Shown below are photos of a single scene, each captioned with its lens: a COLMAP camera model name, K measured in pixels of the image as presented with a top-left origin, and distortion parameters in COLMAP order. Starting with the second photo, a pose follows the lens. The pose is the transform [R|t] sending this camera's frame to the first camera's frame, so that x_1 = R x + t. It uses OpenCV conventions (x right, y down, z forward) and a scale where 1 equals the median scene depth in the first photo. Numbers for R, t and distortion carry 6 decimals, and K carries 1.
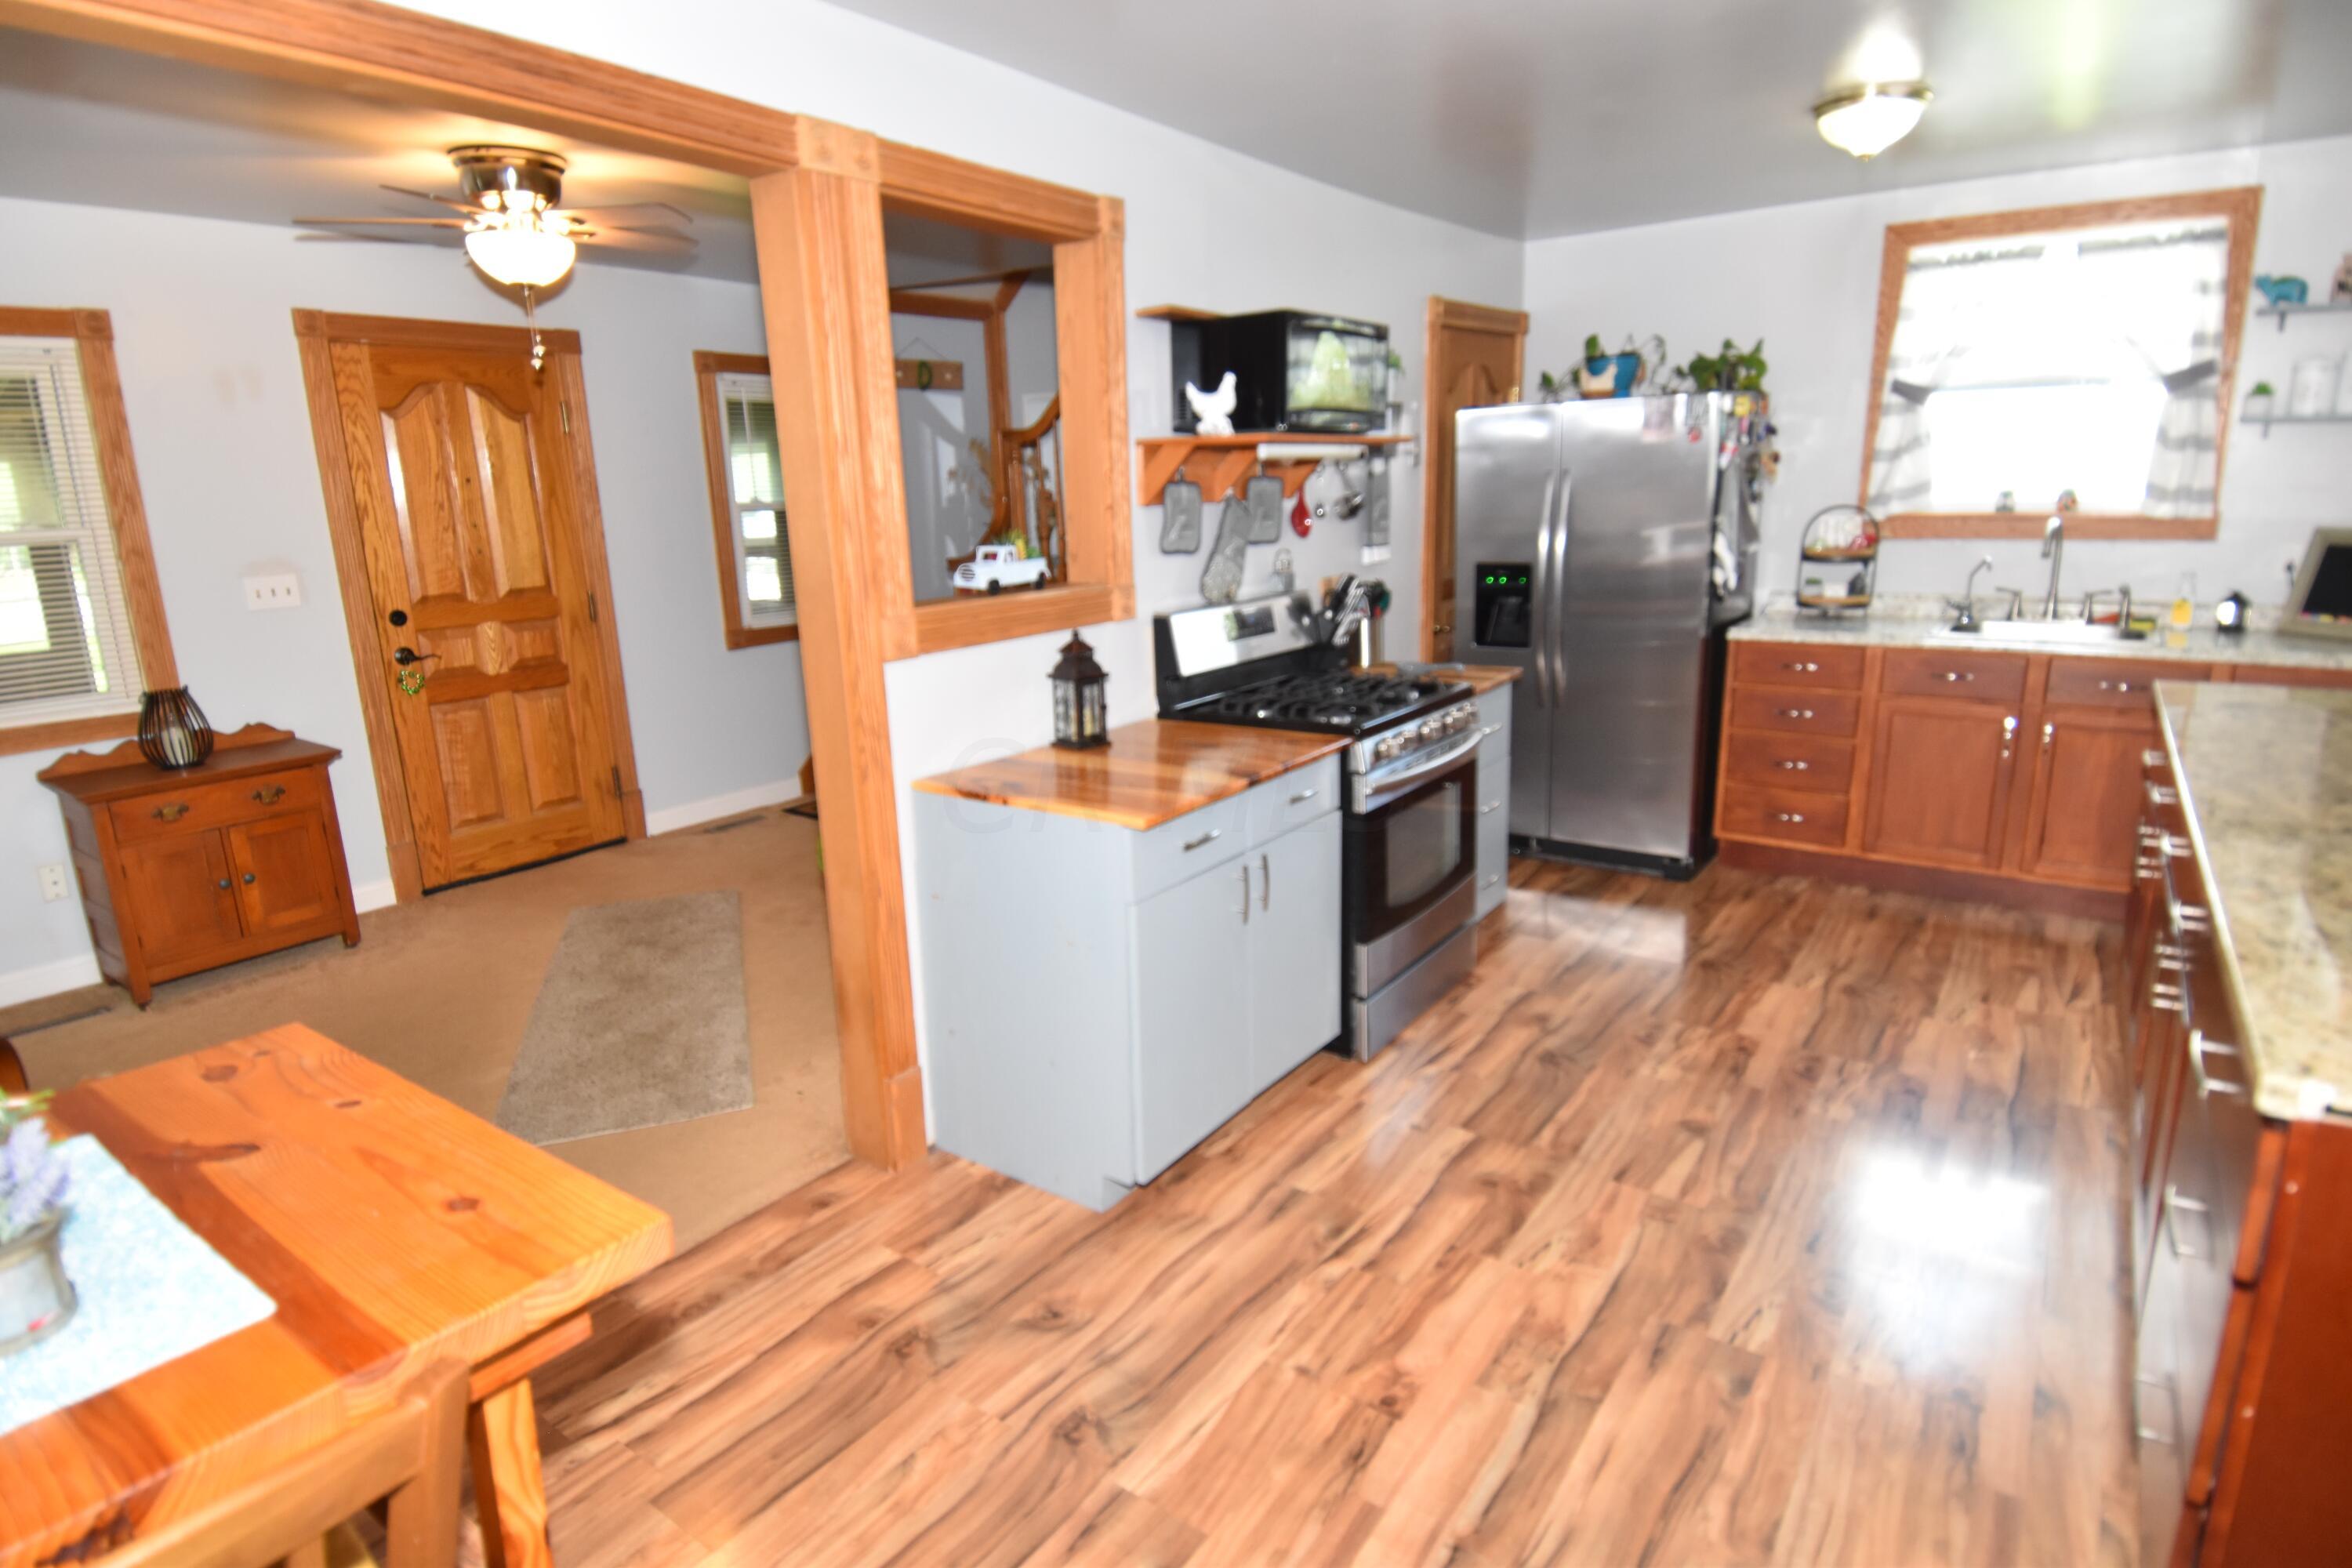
lens RADIAL K [[1208.2, 0, 1178.9], [0, 1208.2, 772.0], [0, 0, 1]] dist [0.059041, -0.062650]
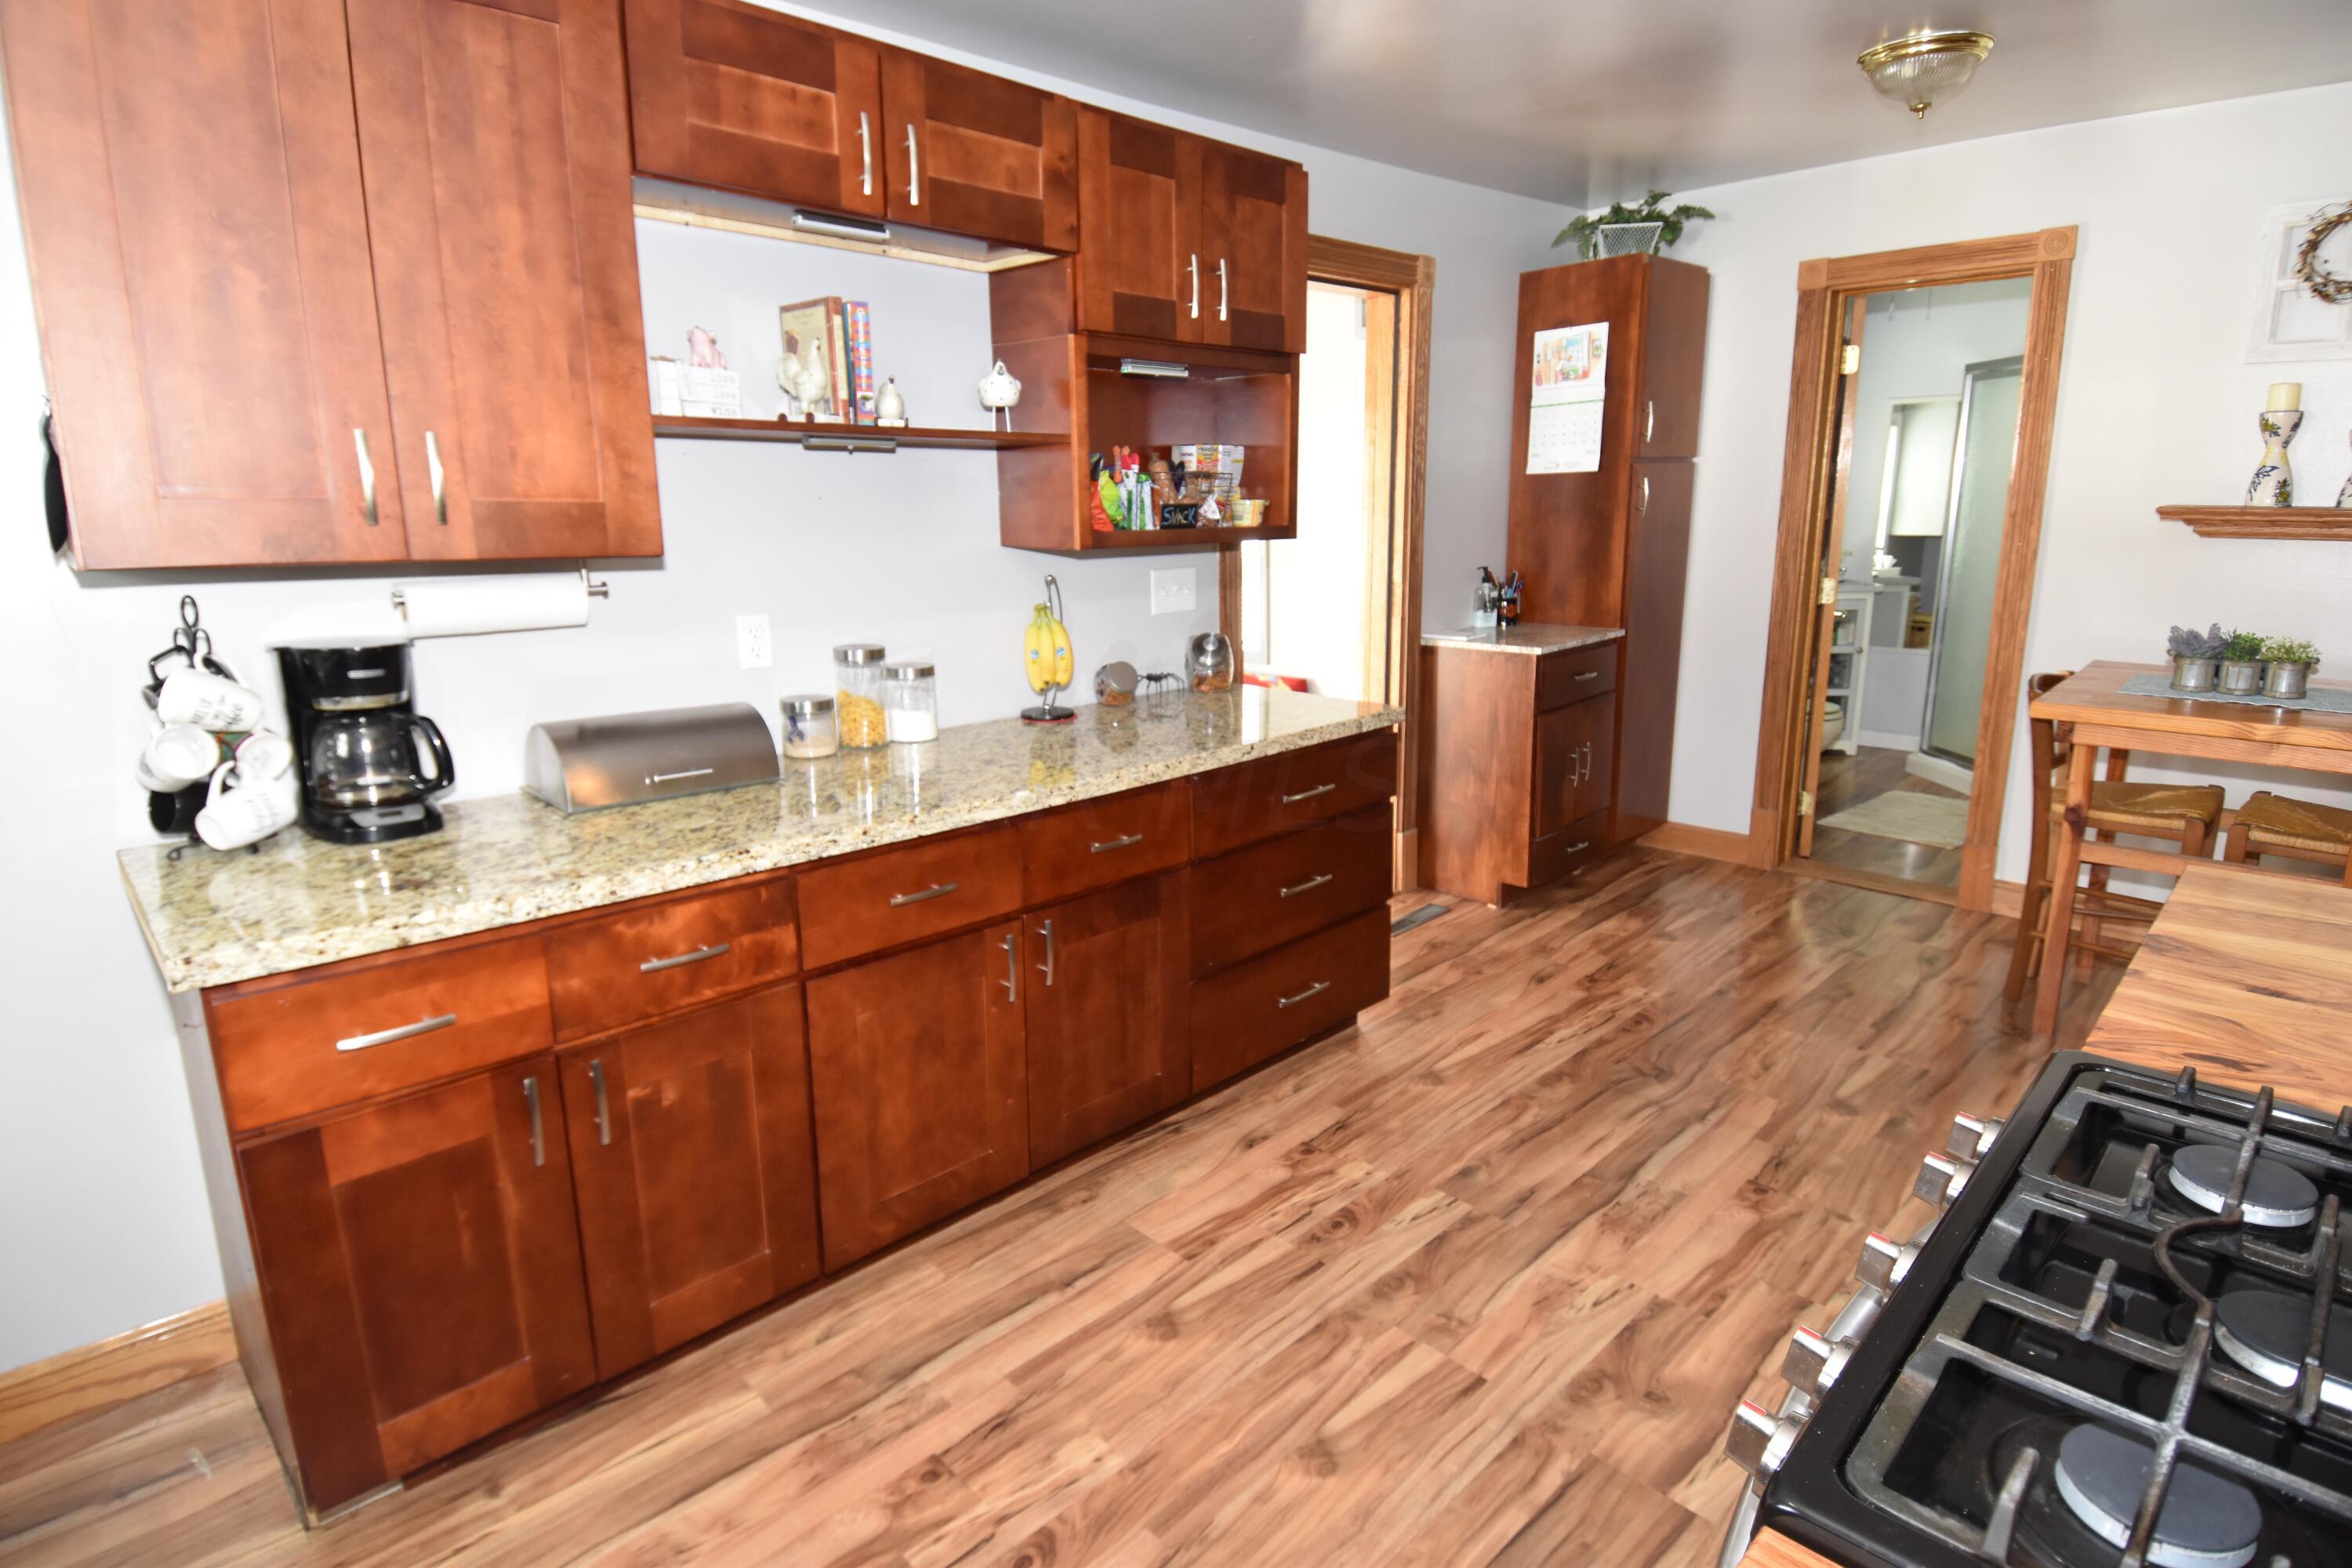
lens RADIAL K [[1208.2, 0, 1178.9], [0, 1208.2, 772.0], [0, 0, 1]] dist [0.059041, -0.062650]
pose [[-0.983484, 0.010002, 0.180717, 0.409624], [0.087869, 0.899297, 0.428420, -0.358067], [-0.158234, 0.437223, -0.885324, 1.568580]]
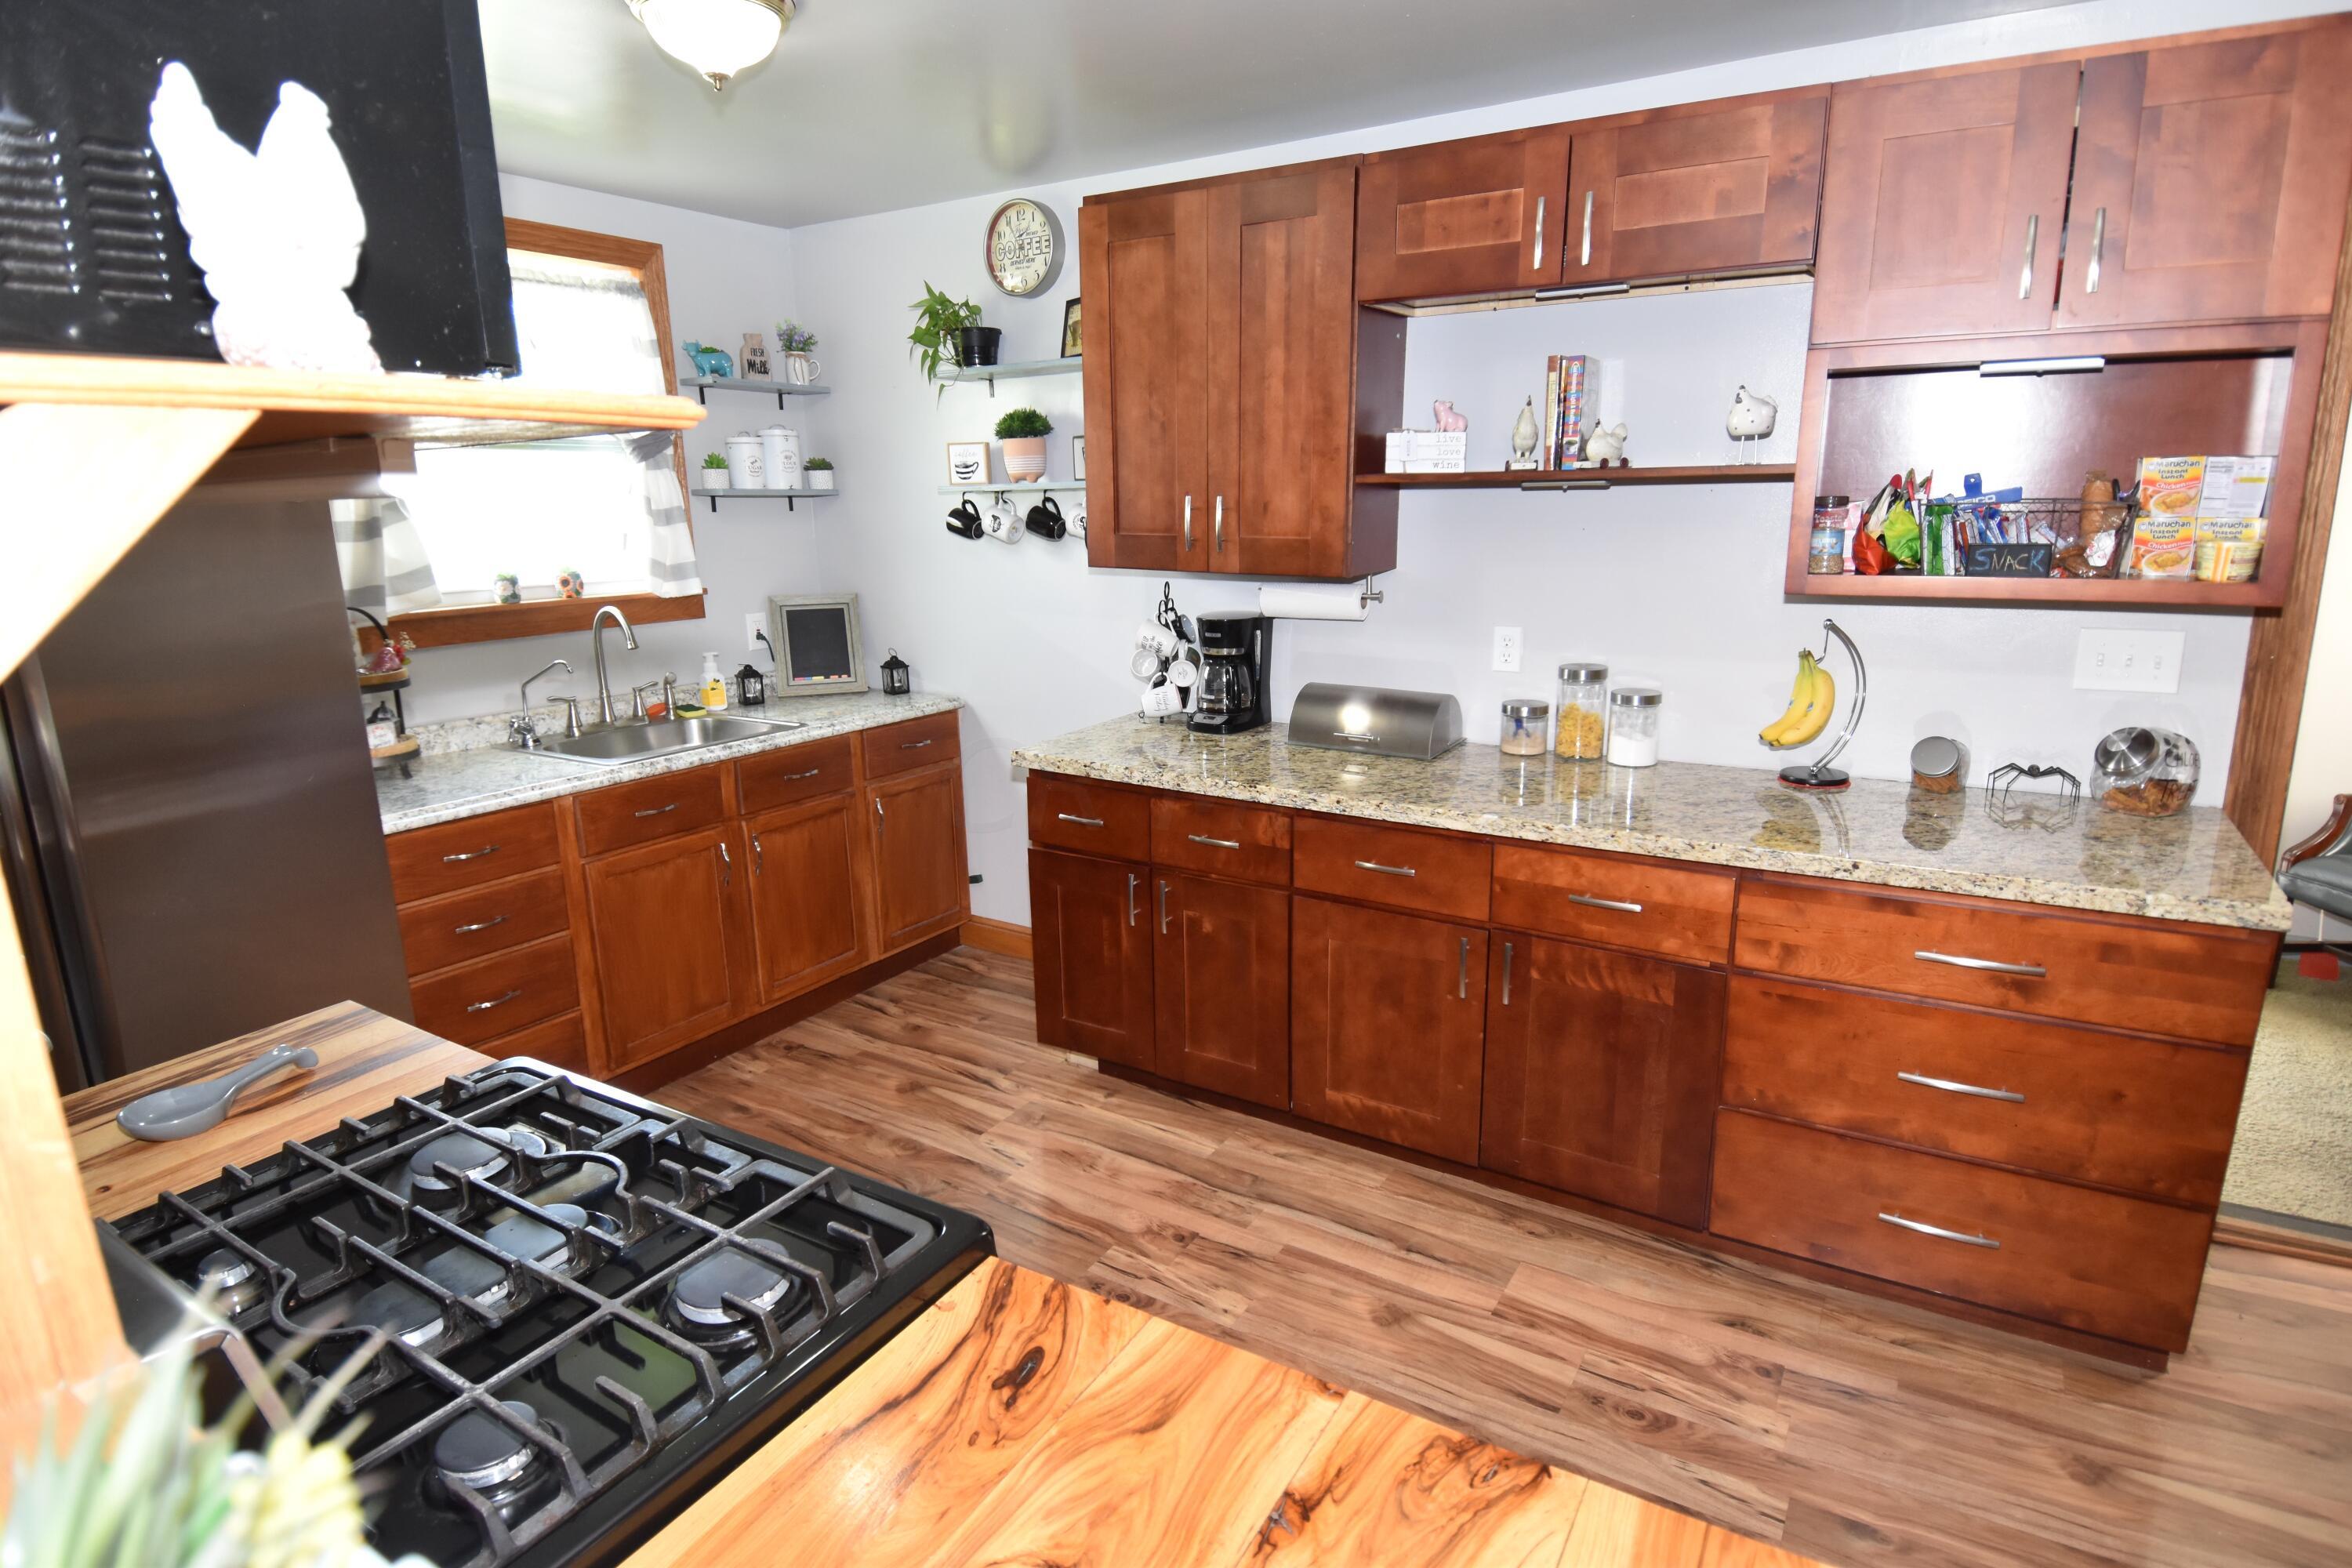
lens RADIAL K [[1208.2, 0, 1178.9], [0, 1208.2, 772.0], [0, 0, 1]] dist [0.059041, -0.062650]
pose [[-0.063888, -0.183701, 0.980904, -0.223314], [0.253333, 0.947729, 0.193988, -0.256846], [-0.965267, 0.260889, -0.014011, 1.059124]]
